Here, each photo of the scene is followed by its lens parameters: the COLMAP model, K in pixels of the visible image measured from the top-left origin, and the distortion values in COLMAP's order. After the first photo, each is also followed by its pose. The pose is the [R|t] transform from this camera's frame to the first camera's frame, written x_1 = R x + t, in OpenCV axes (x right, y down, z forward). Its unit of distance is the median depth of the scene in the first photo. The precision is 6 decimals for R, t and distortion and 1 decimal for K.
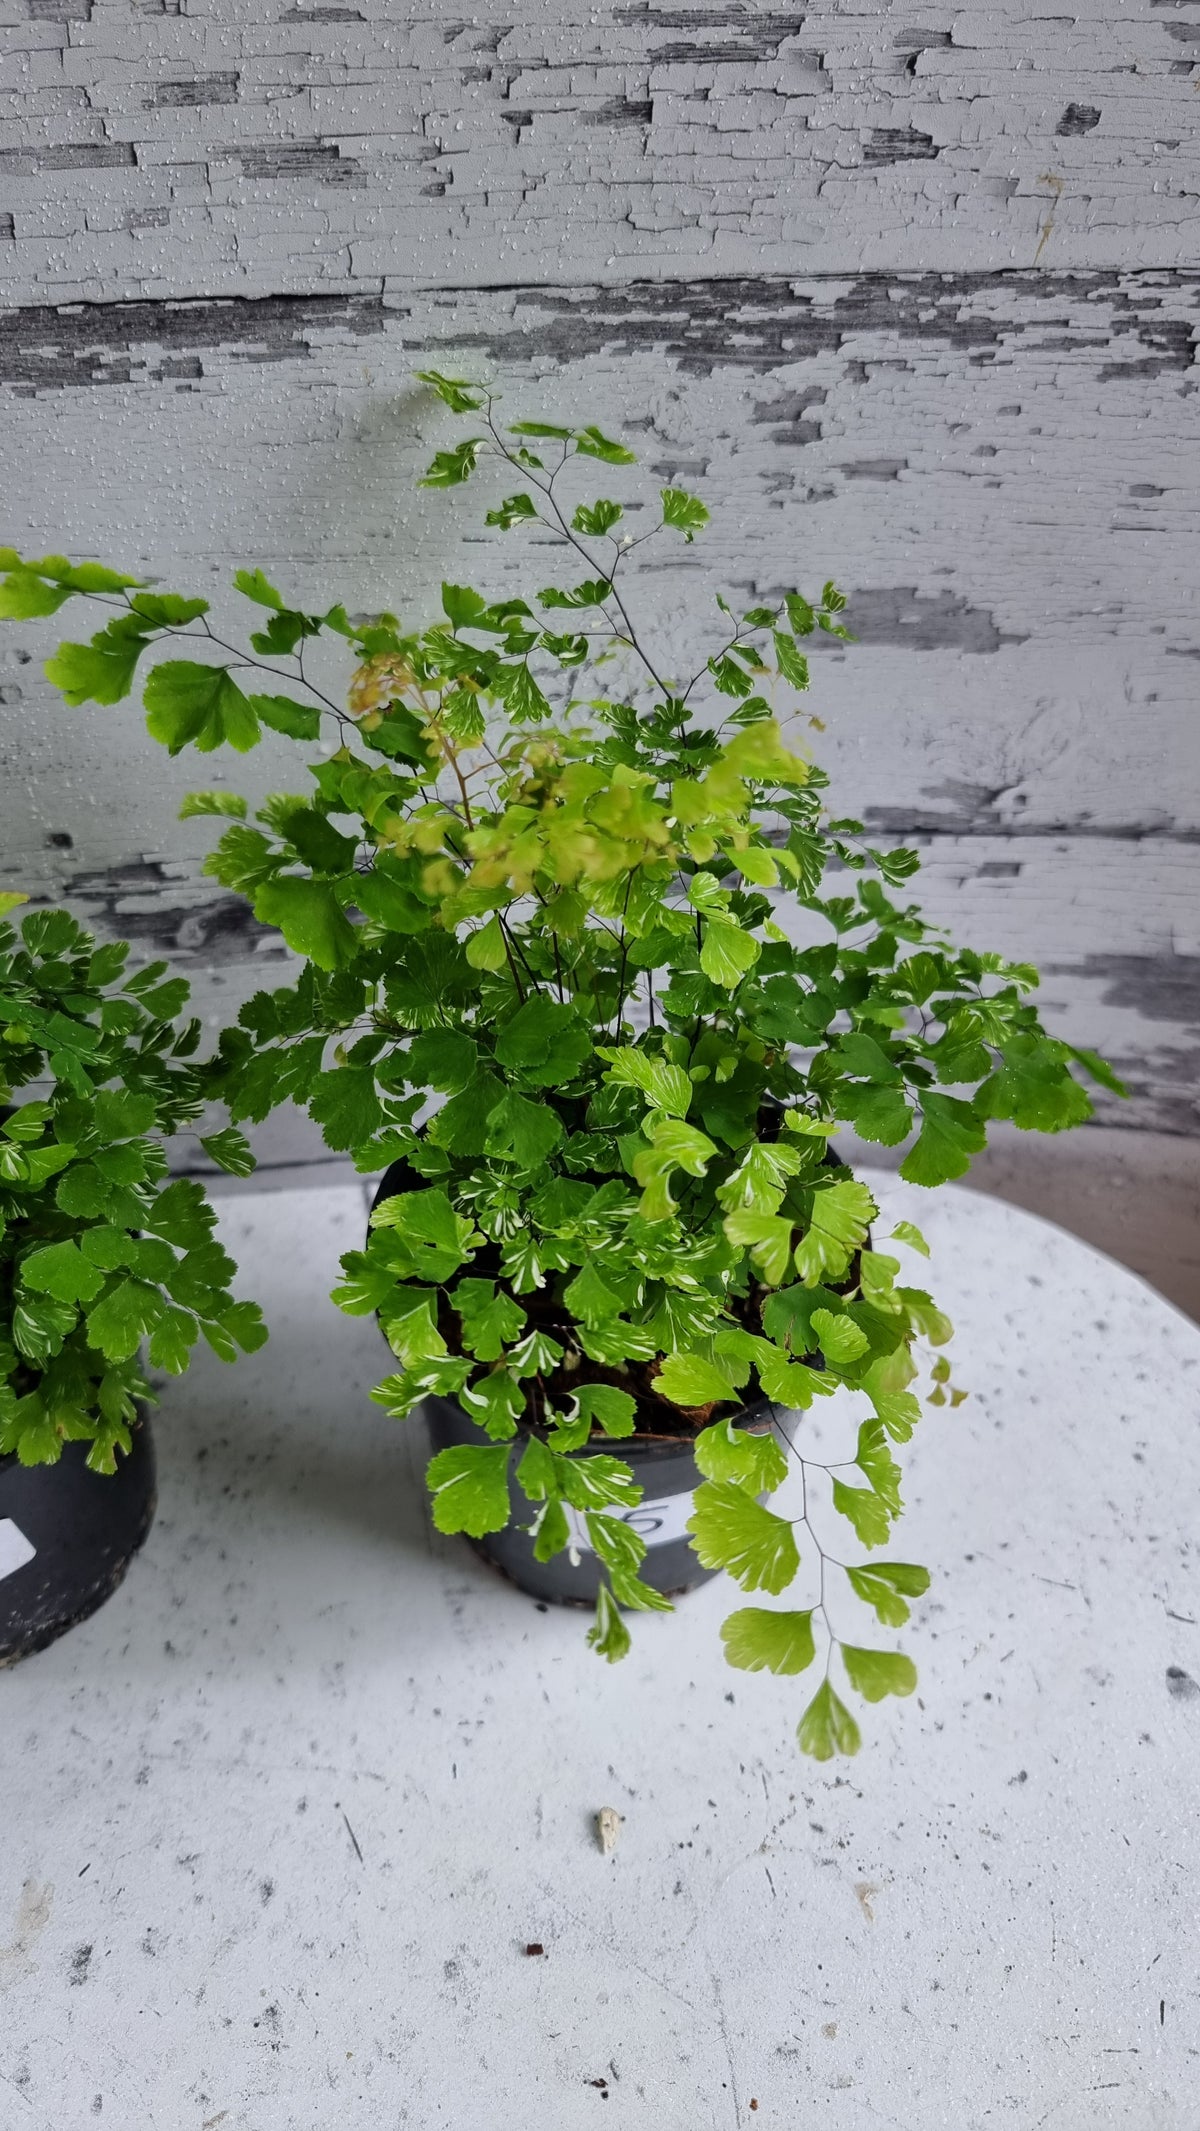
lens RADIAL K [[1533.8, 0, 600.0], [0, 1533.8, 1065.5], [0, 0, 1]] dist [-0.001706, 0.002558]
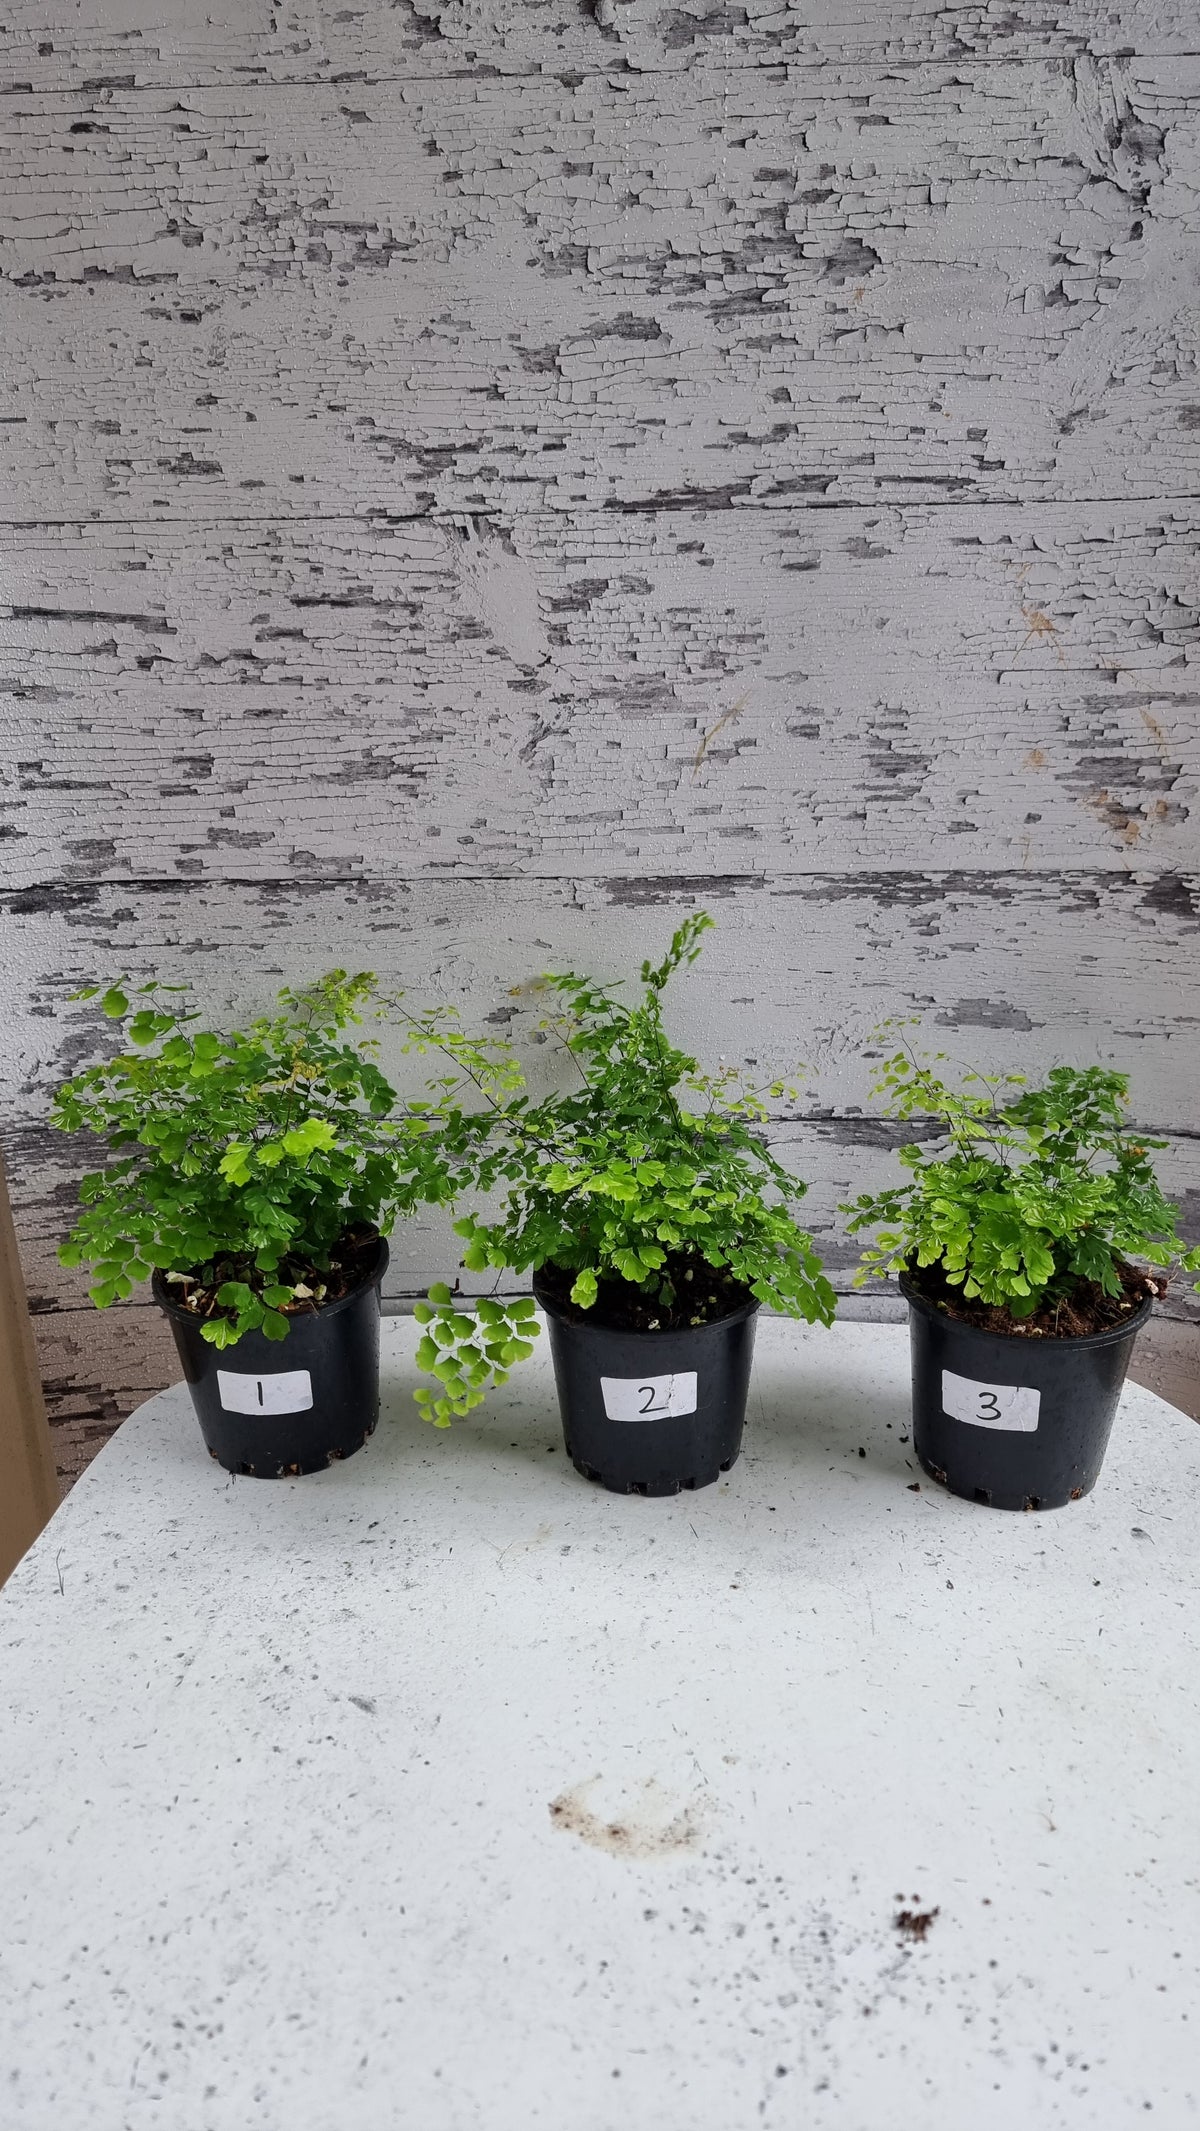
lens RADIAL K [[1448.6, 0, 605.5], [0, 1448.6, 1090.6], [0, 0, 1]] dist [0.052024, -0.074281]
pose [[0.975728, 0.028577, -0.217115, 0.137140], [-0.115901, 0.908595, -0.401275, 0.815168], [0.185802, 0.416699, 0.889854, -1.060463]]
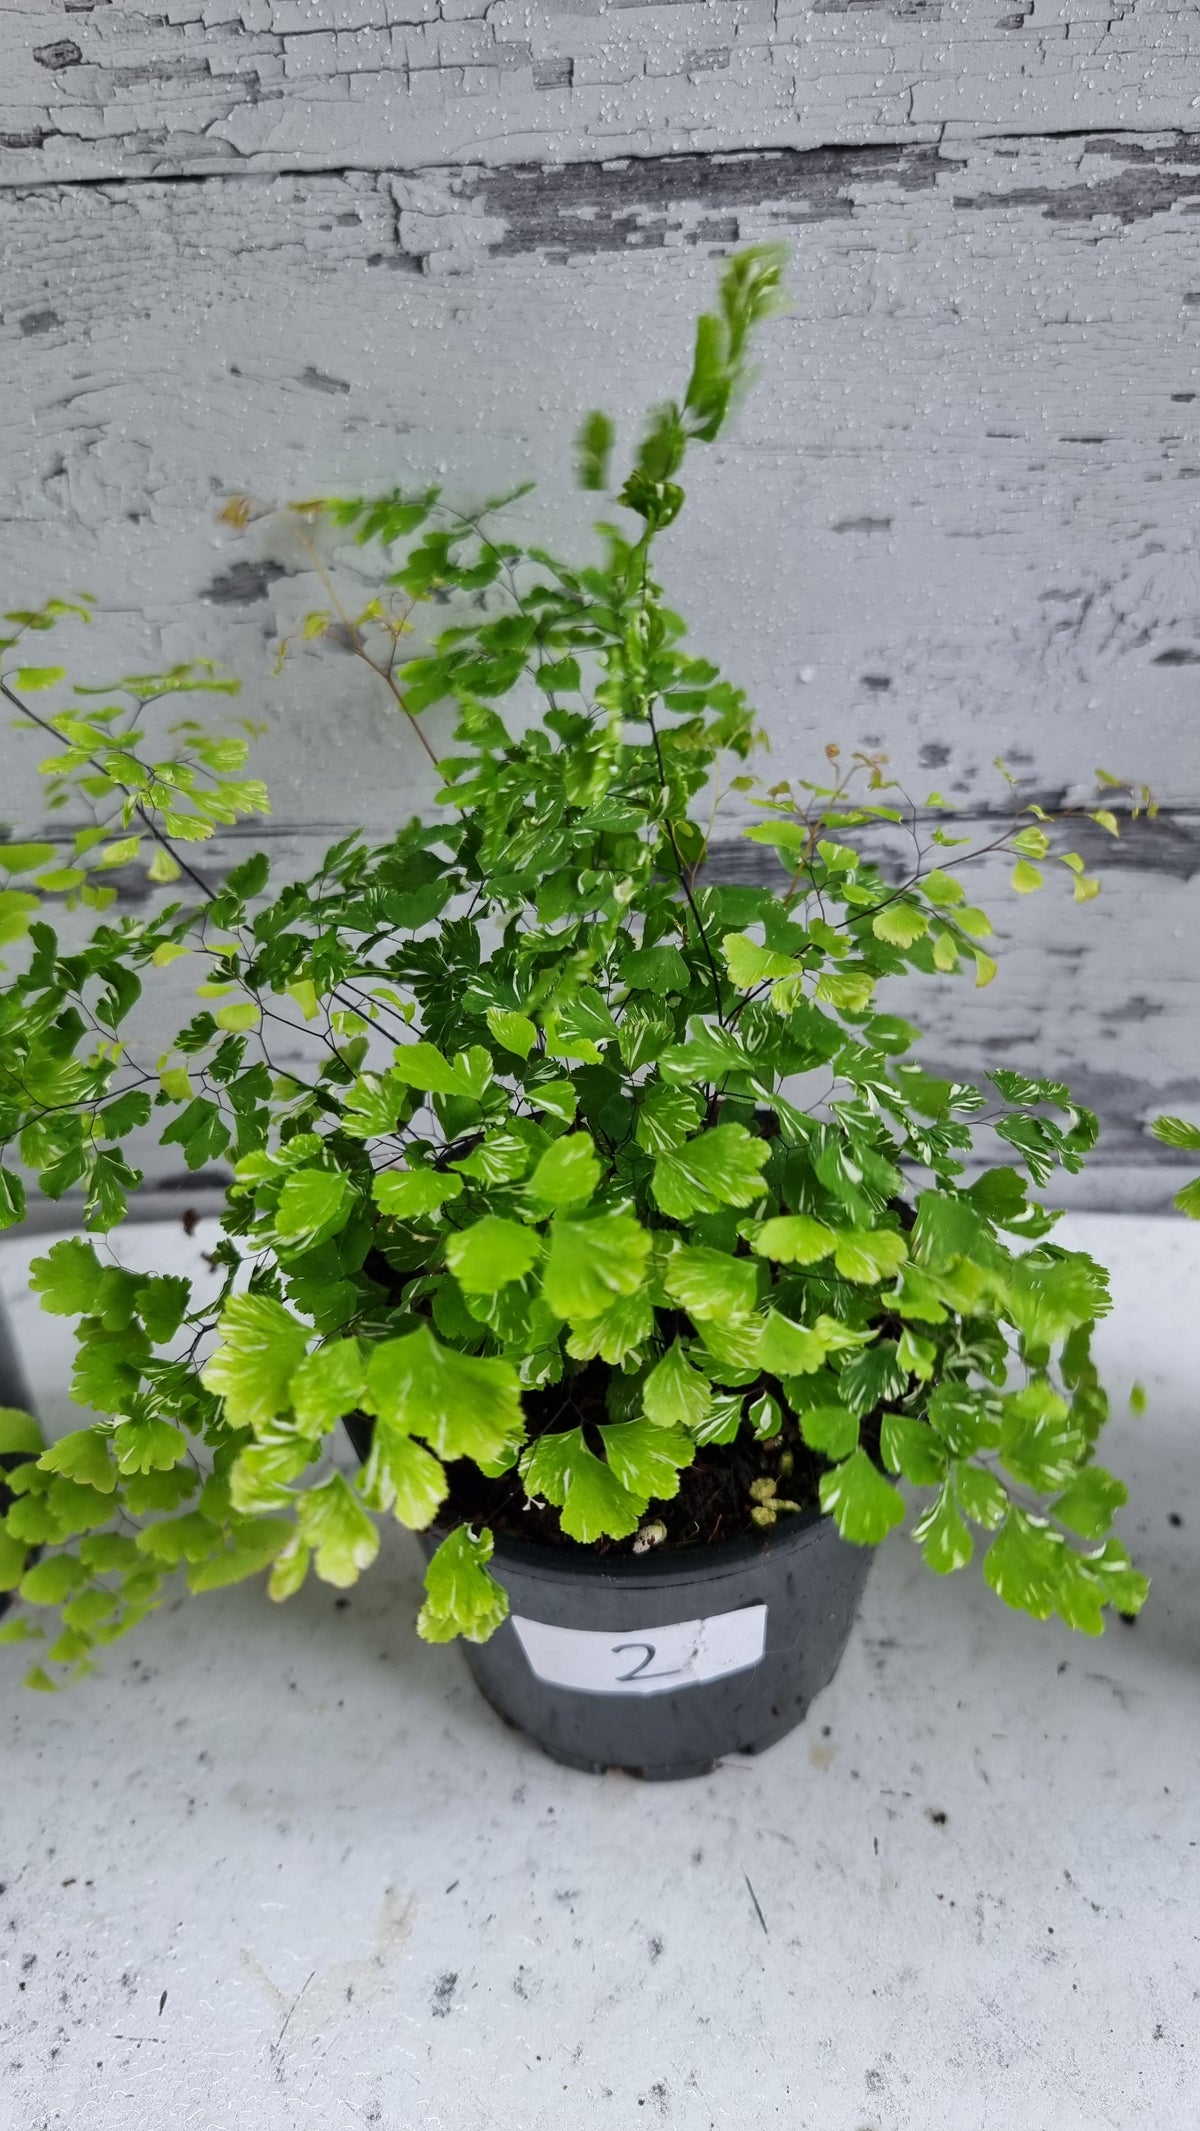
lens RADIAL K [[1547.2, 0, 606.8], [0, 1547.2, 1073.7], [0, 0, 1]] dist [-0.001474, -0.007460]
pose [[0.978508, 0.061553, -0.196809, -0.109134], [-0.083099, 0.991187, -0.103160, 0.153546], [0.188724, 0.117298, 0.975000, 0.104056]]
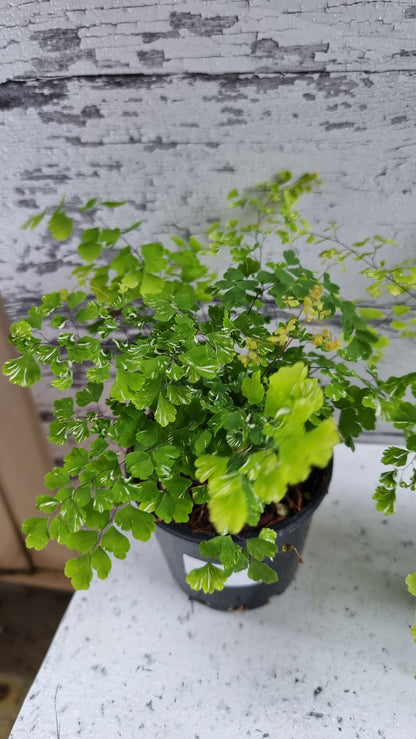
lens RADIAL K [[536.5, 0, 210.3], [0, 536.5, 372.3], [0, 0, 1]] dist [-0.001474, -0.007460]
pose [[0.936571, 0.153113, -0.315264, -0.594758], [-0.192642, 0.976352, -0.098111, 0.187645], [0.292787, 0.152621, 0.943919, 0.036637]]
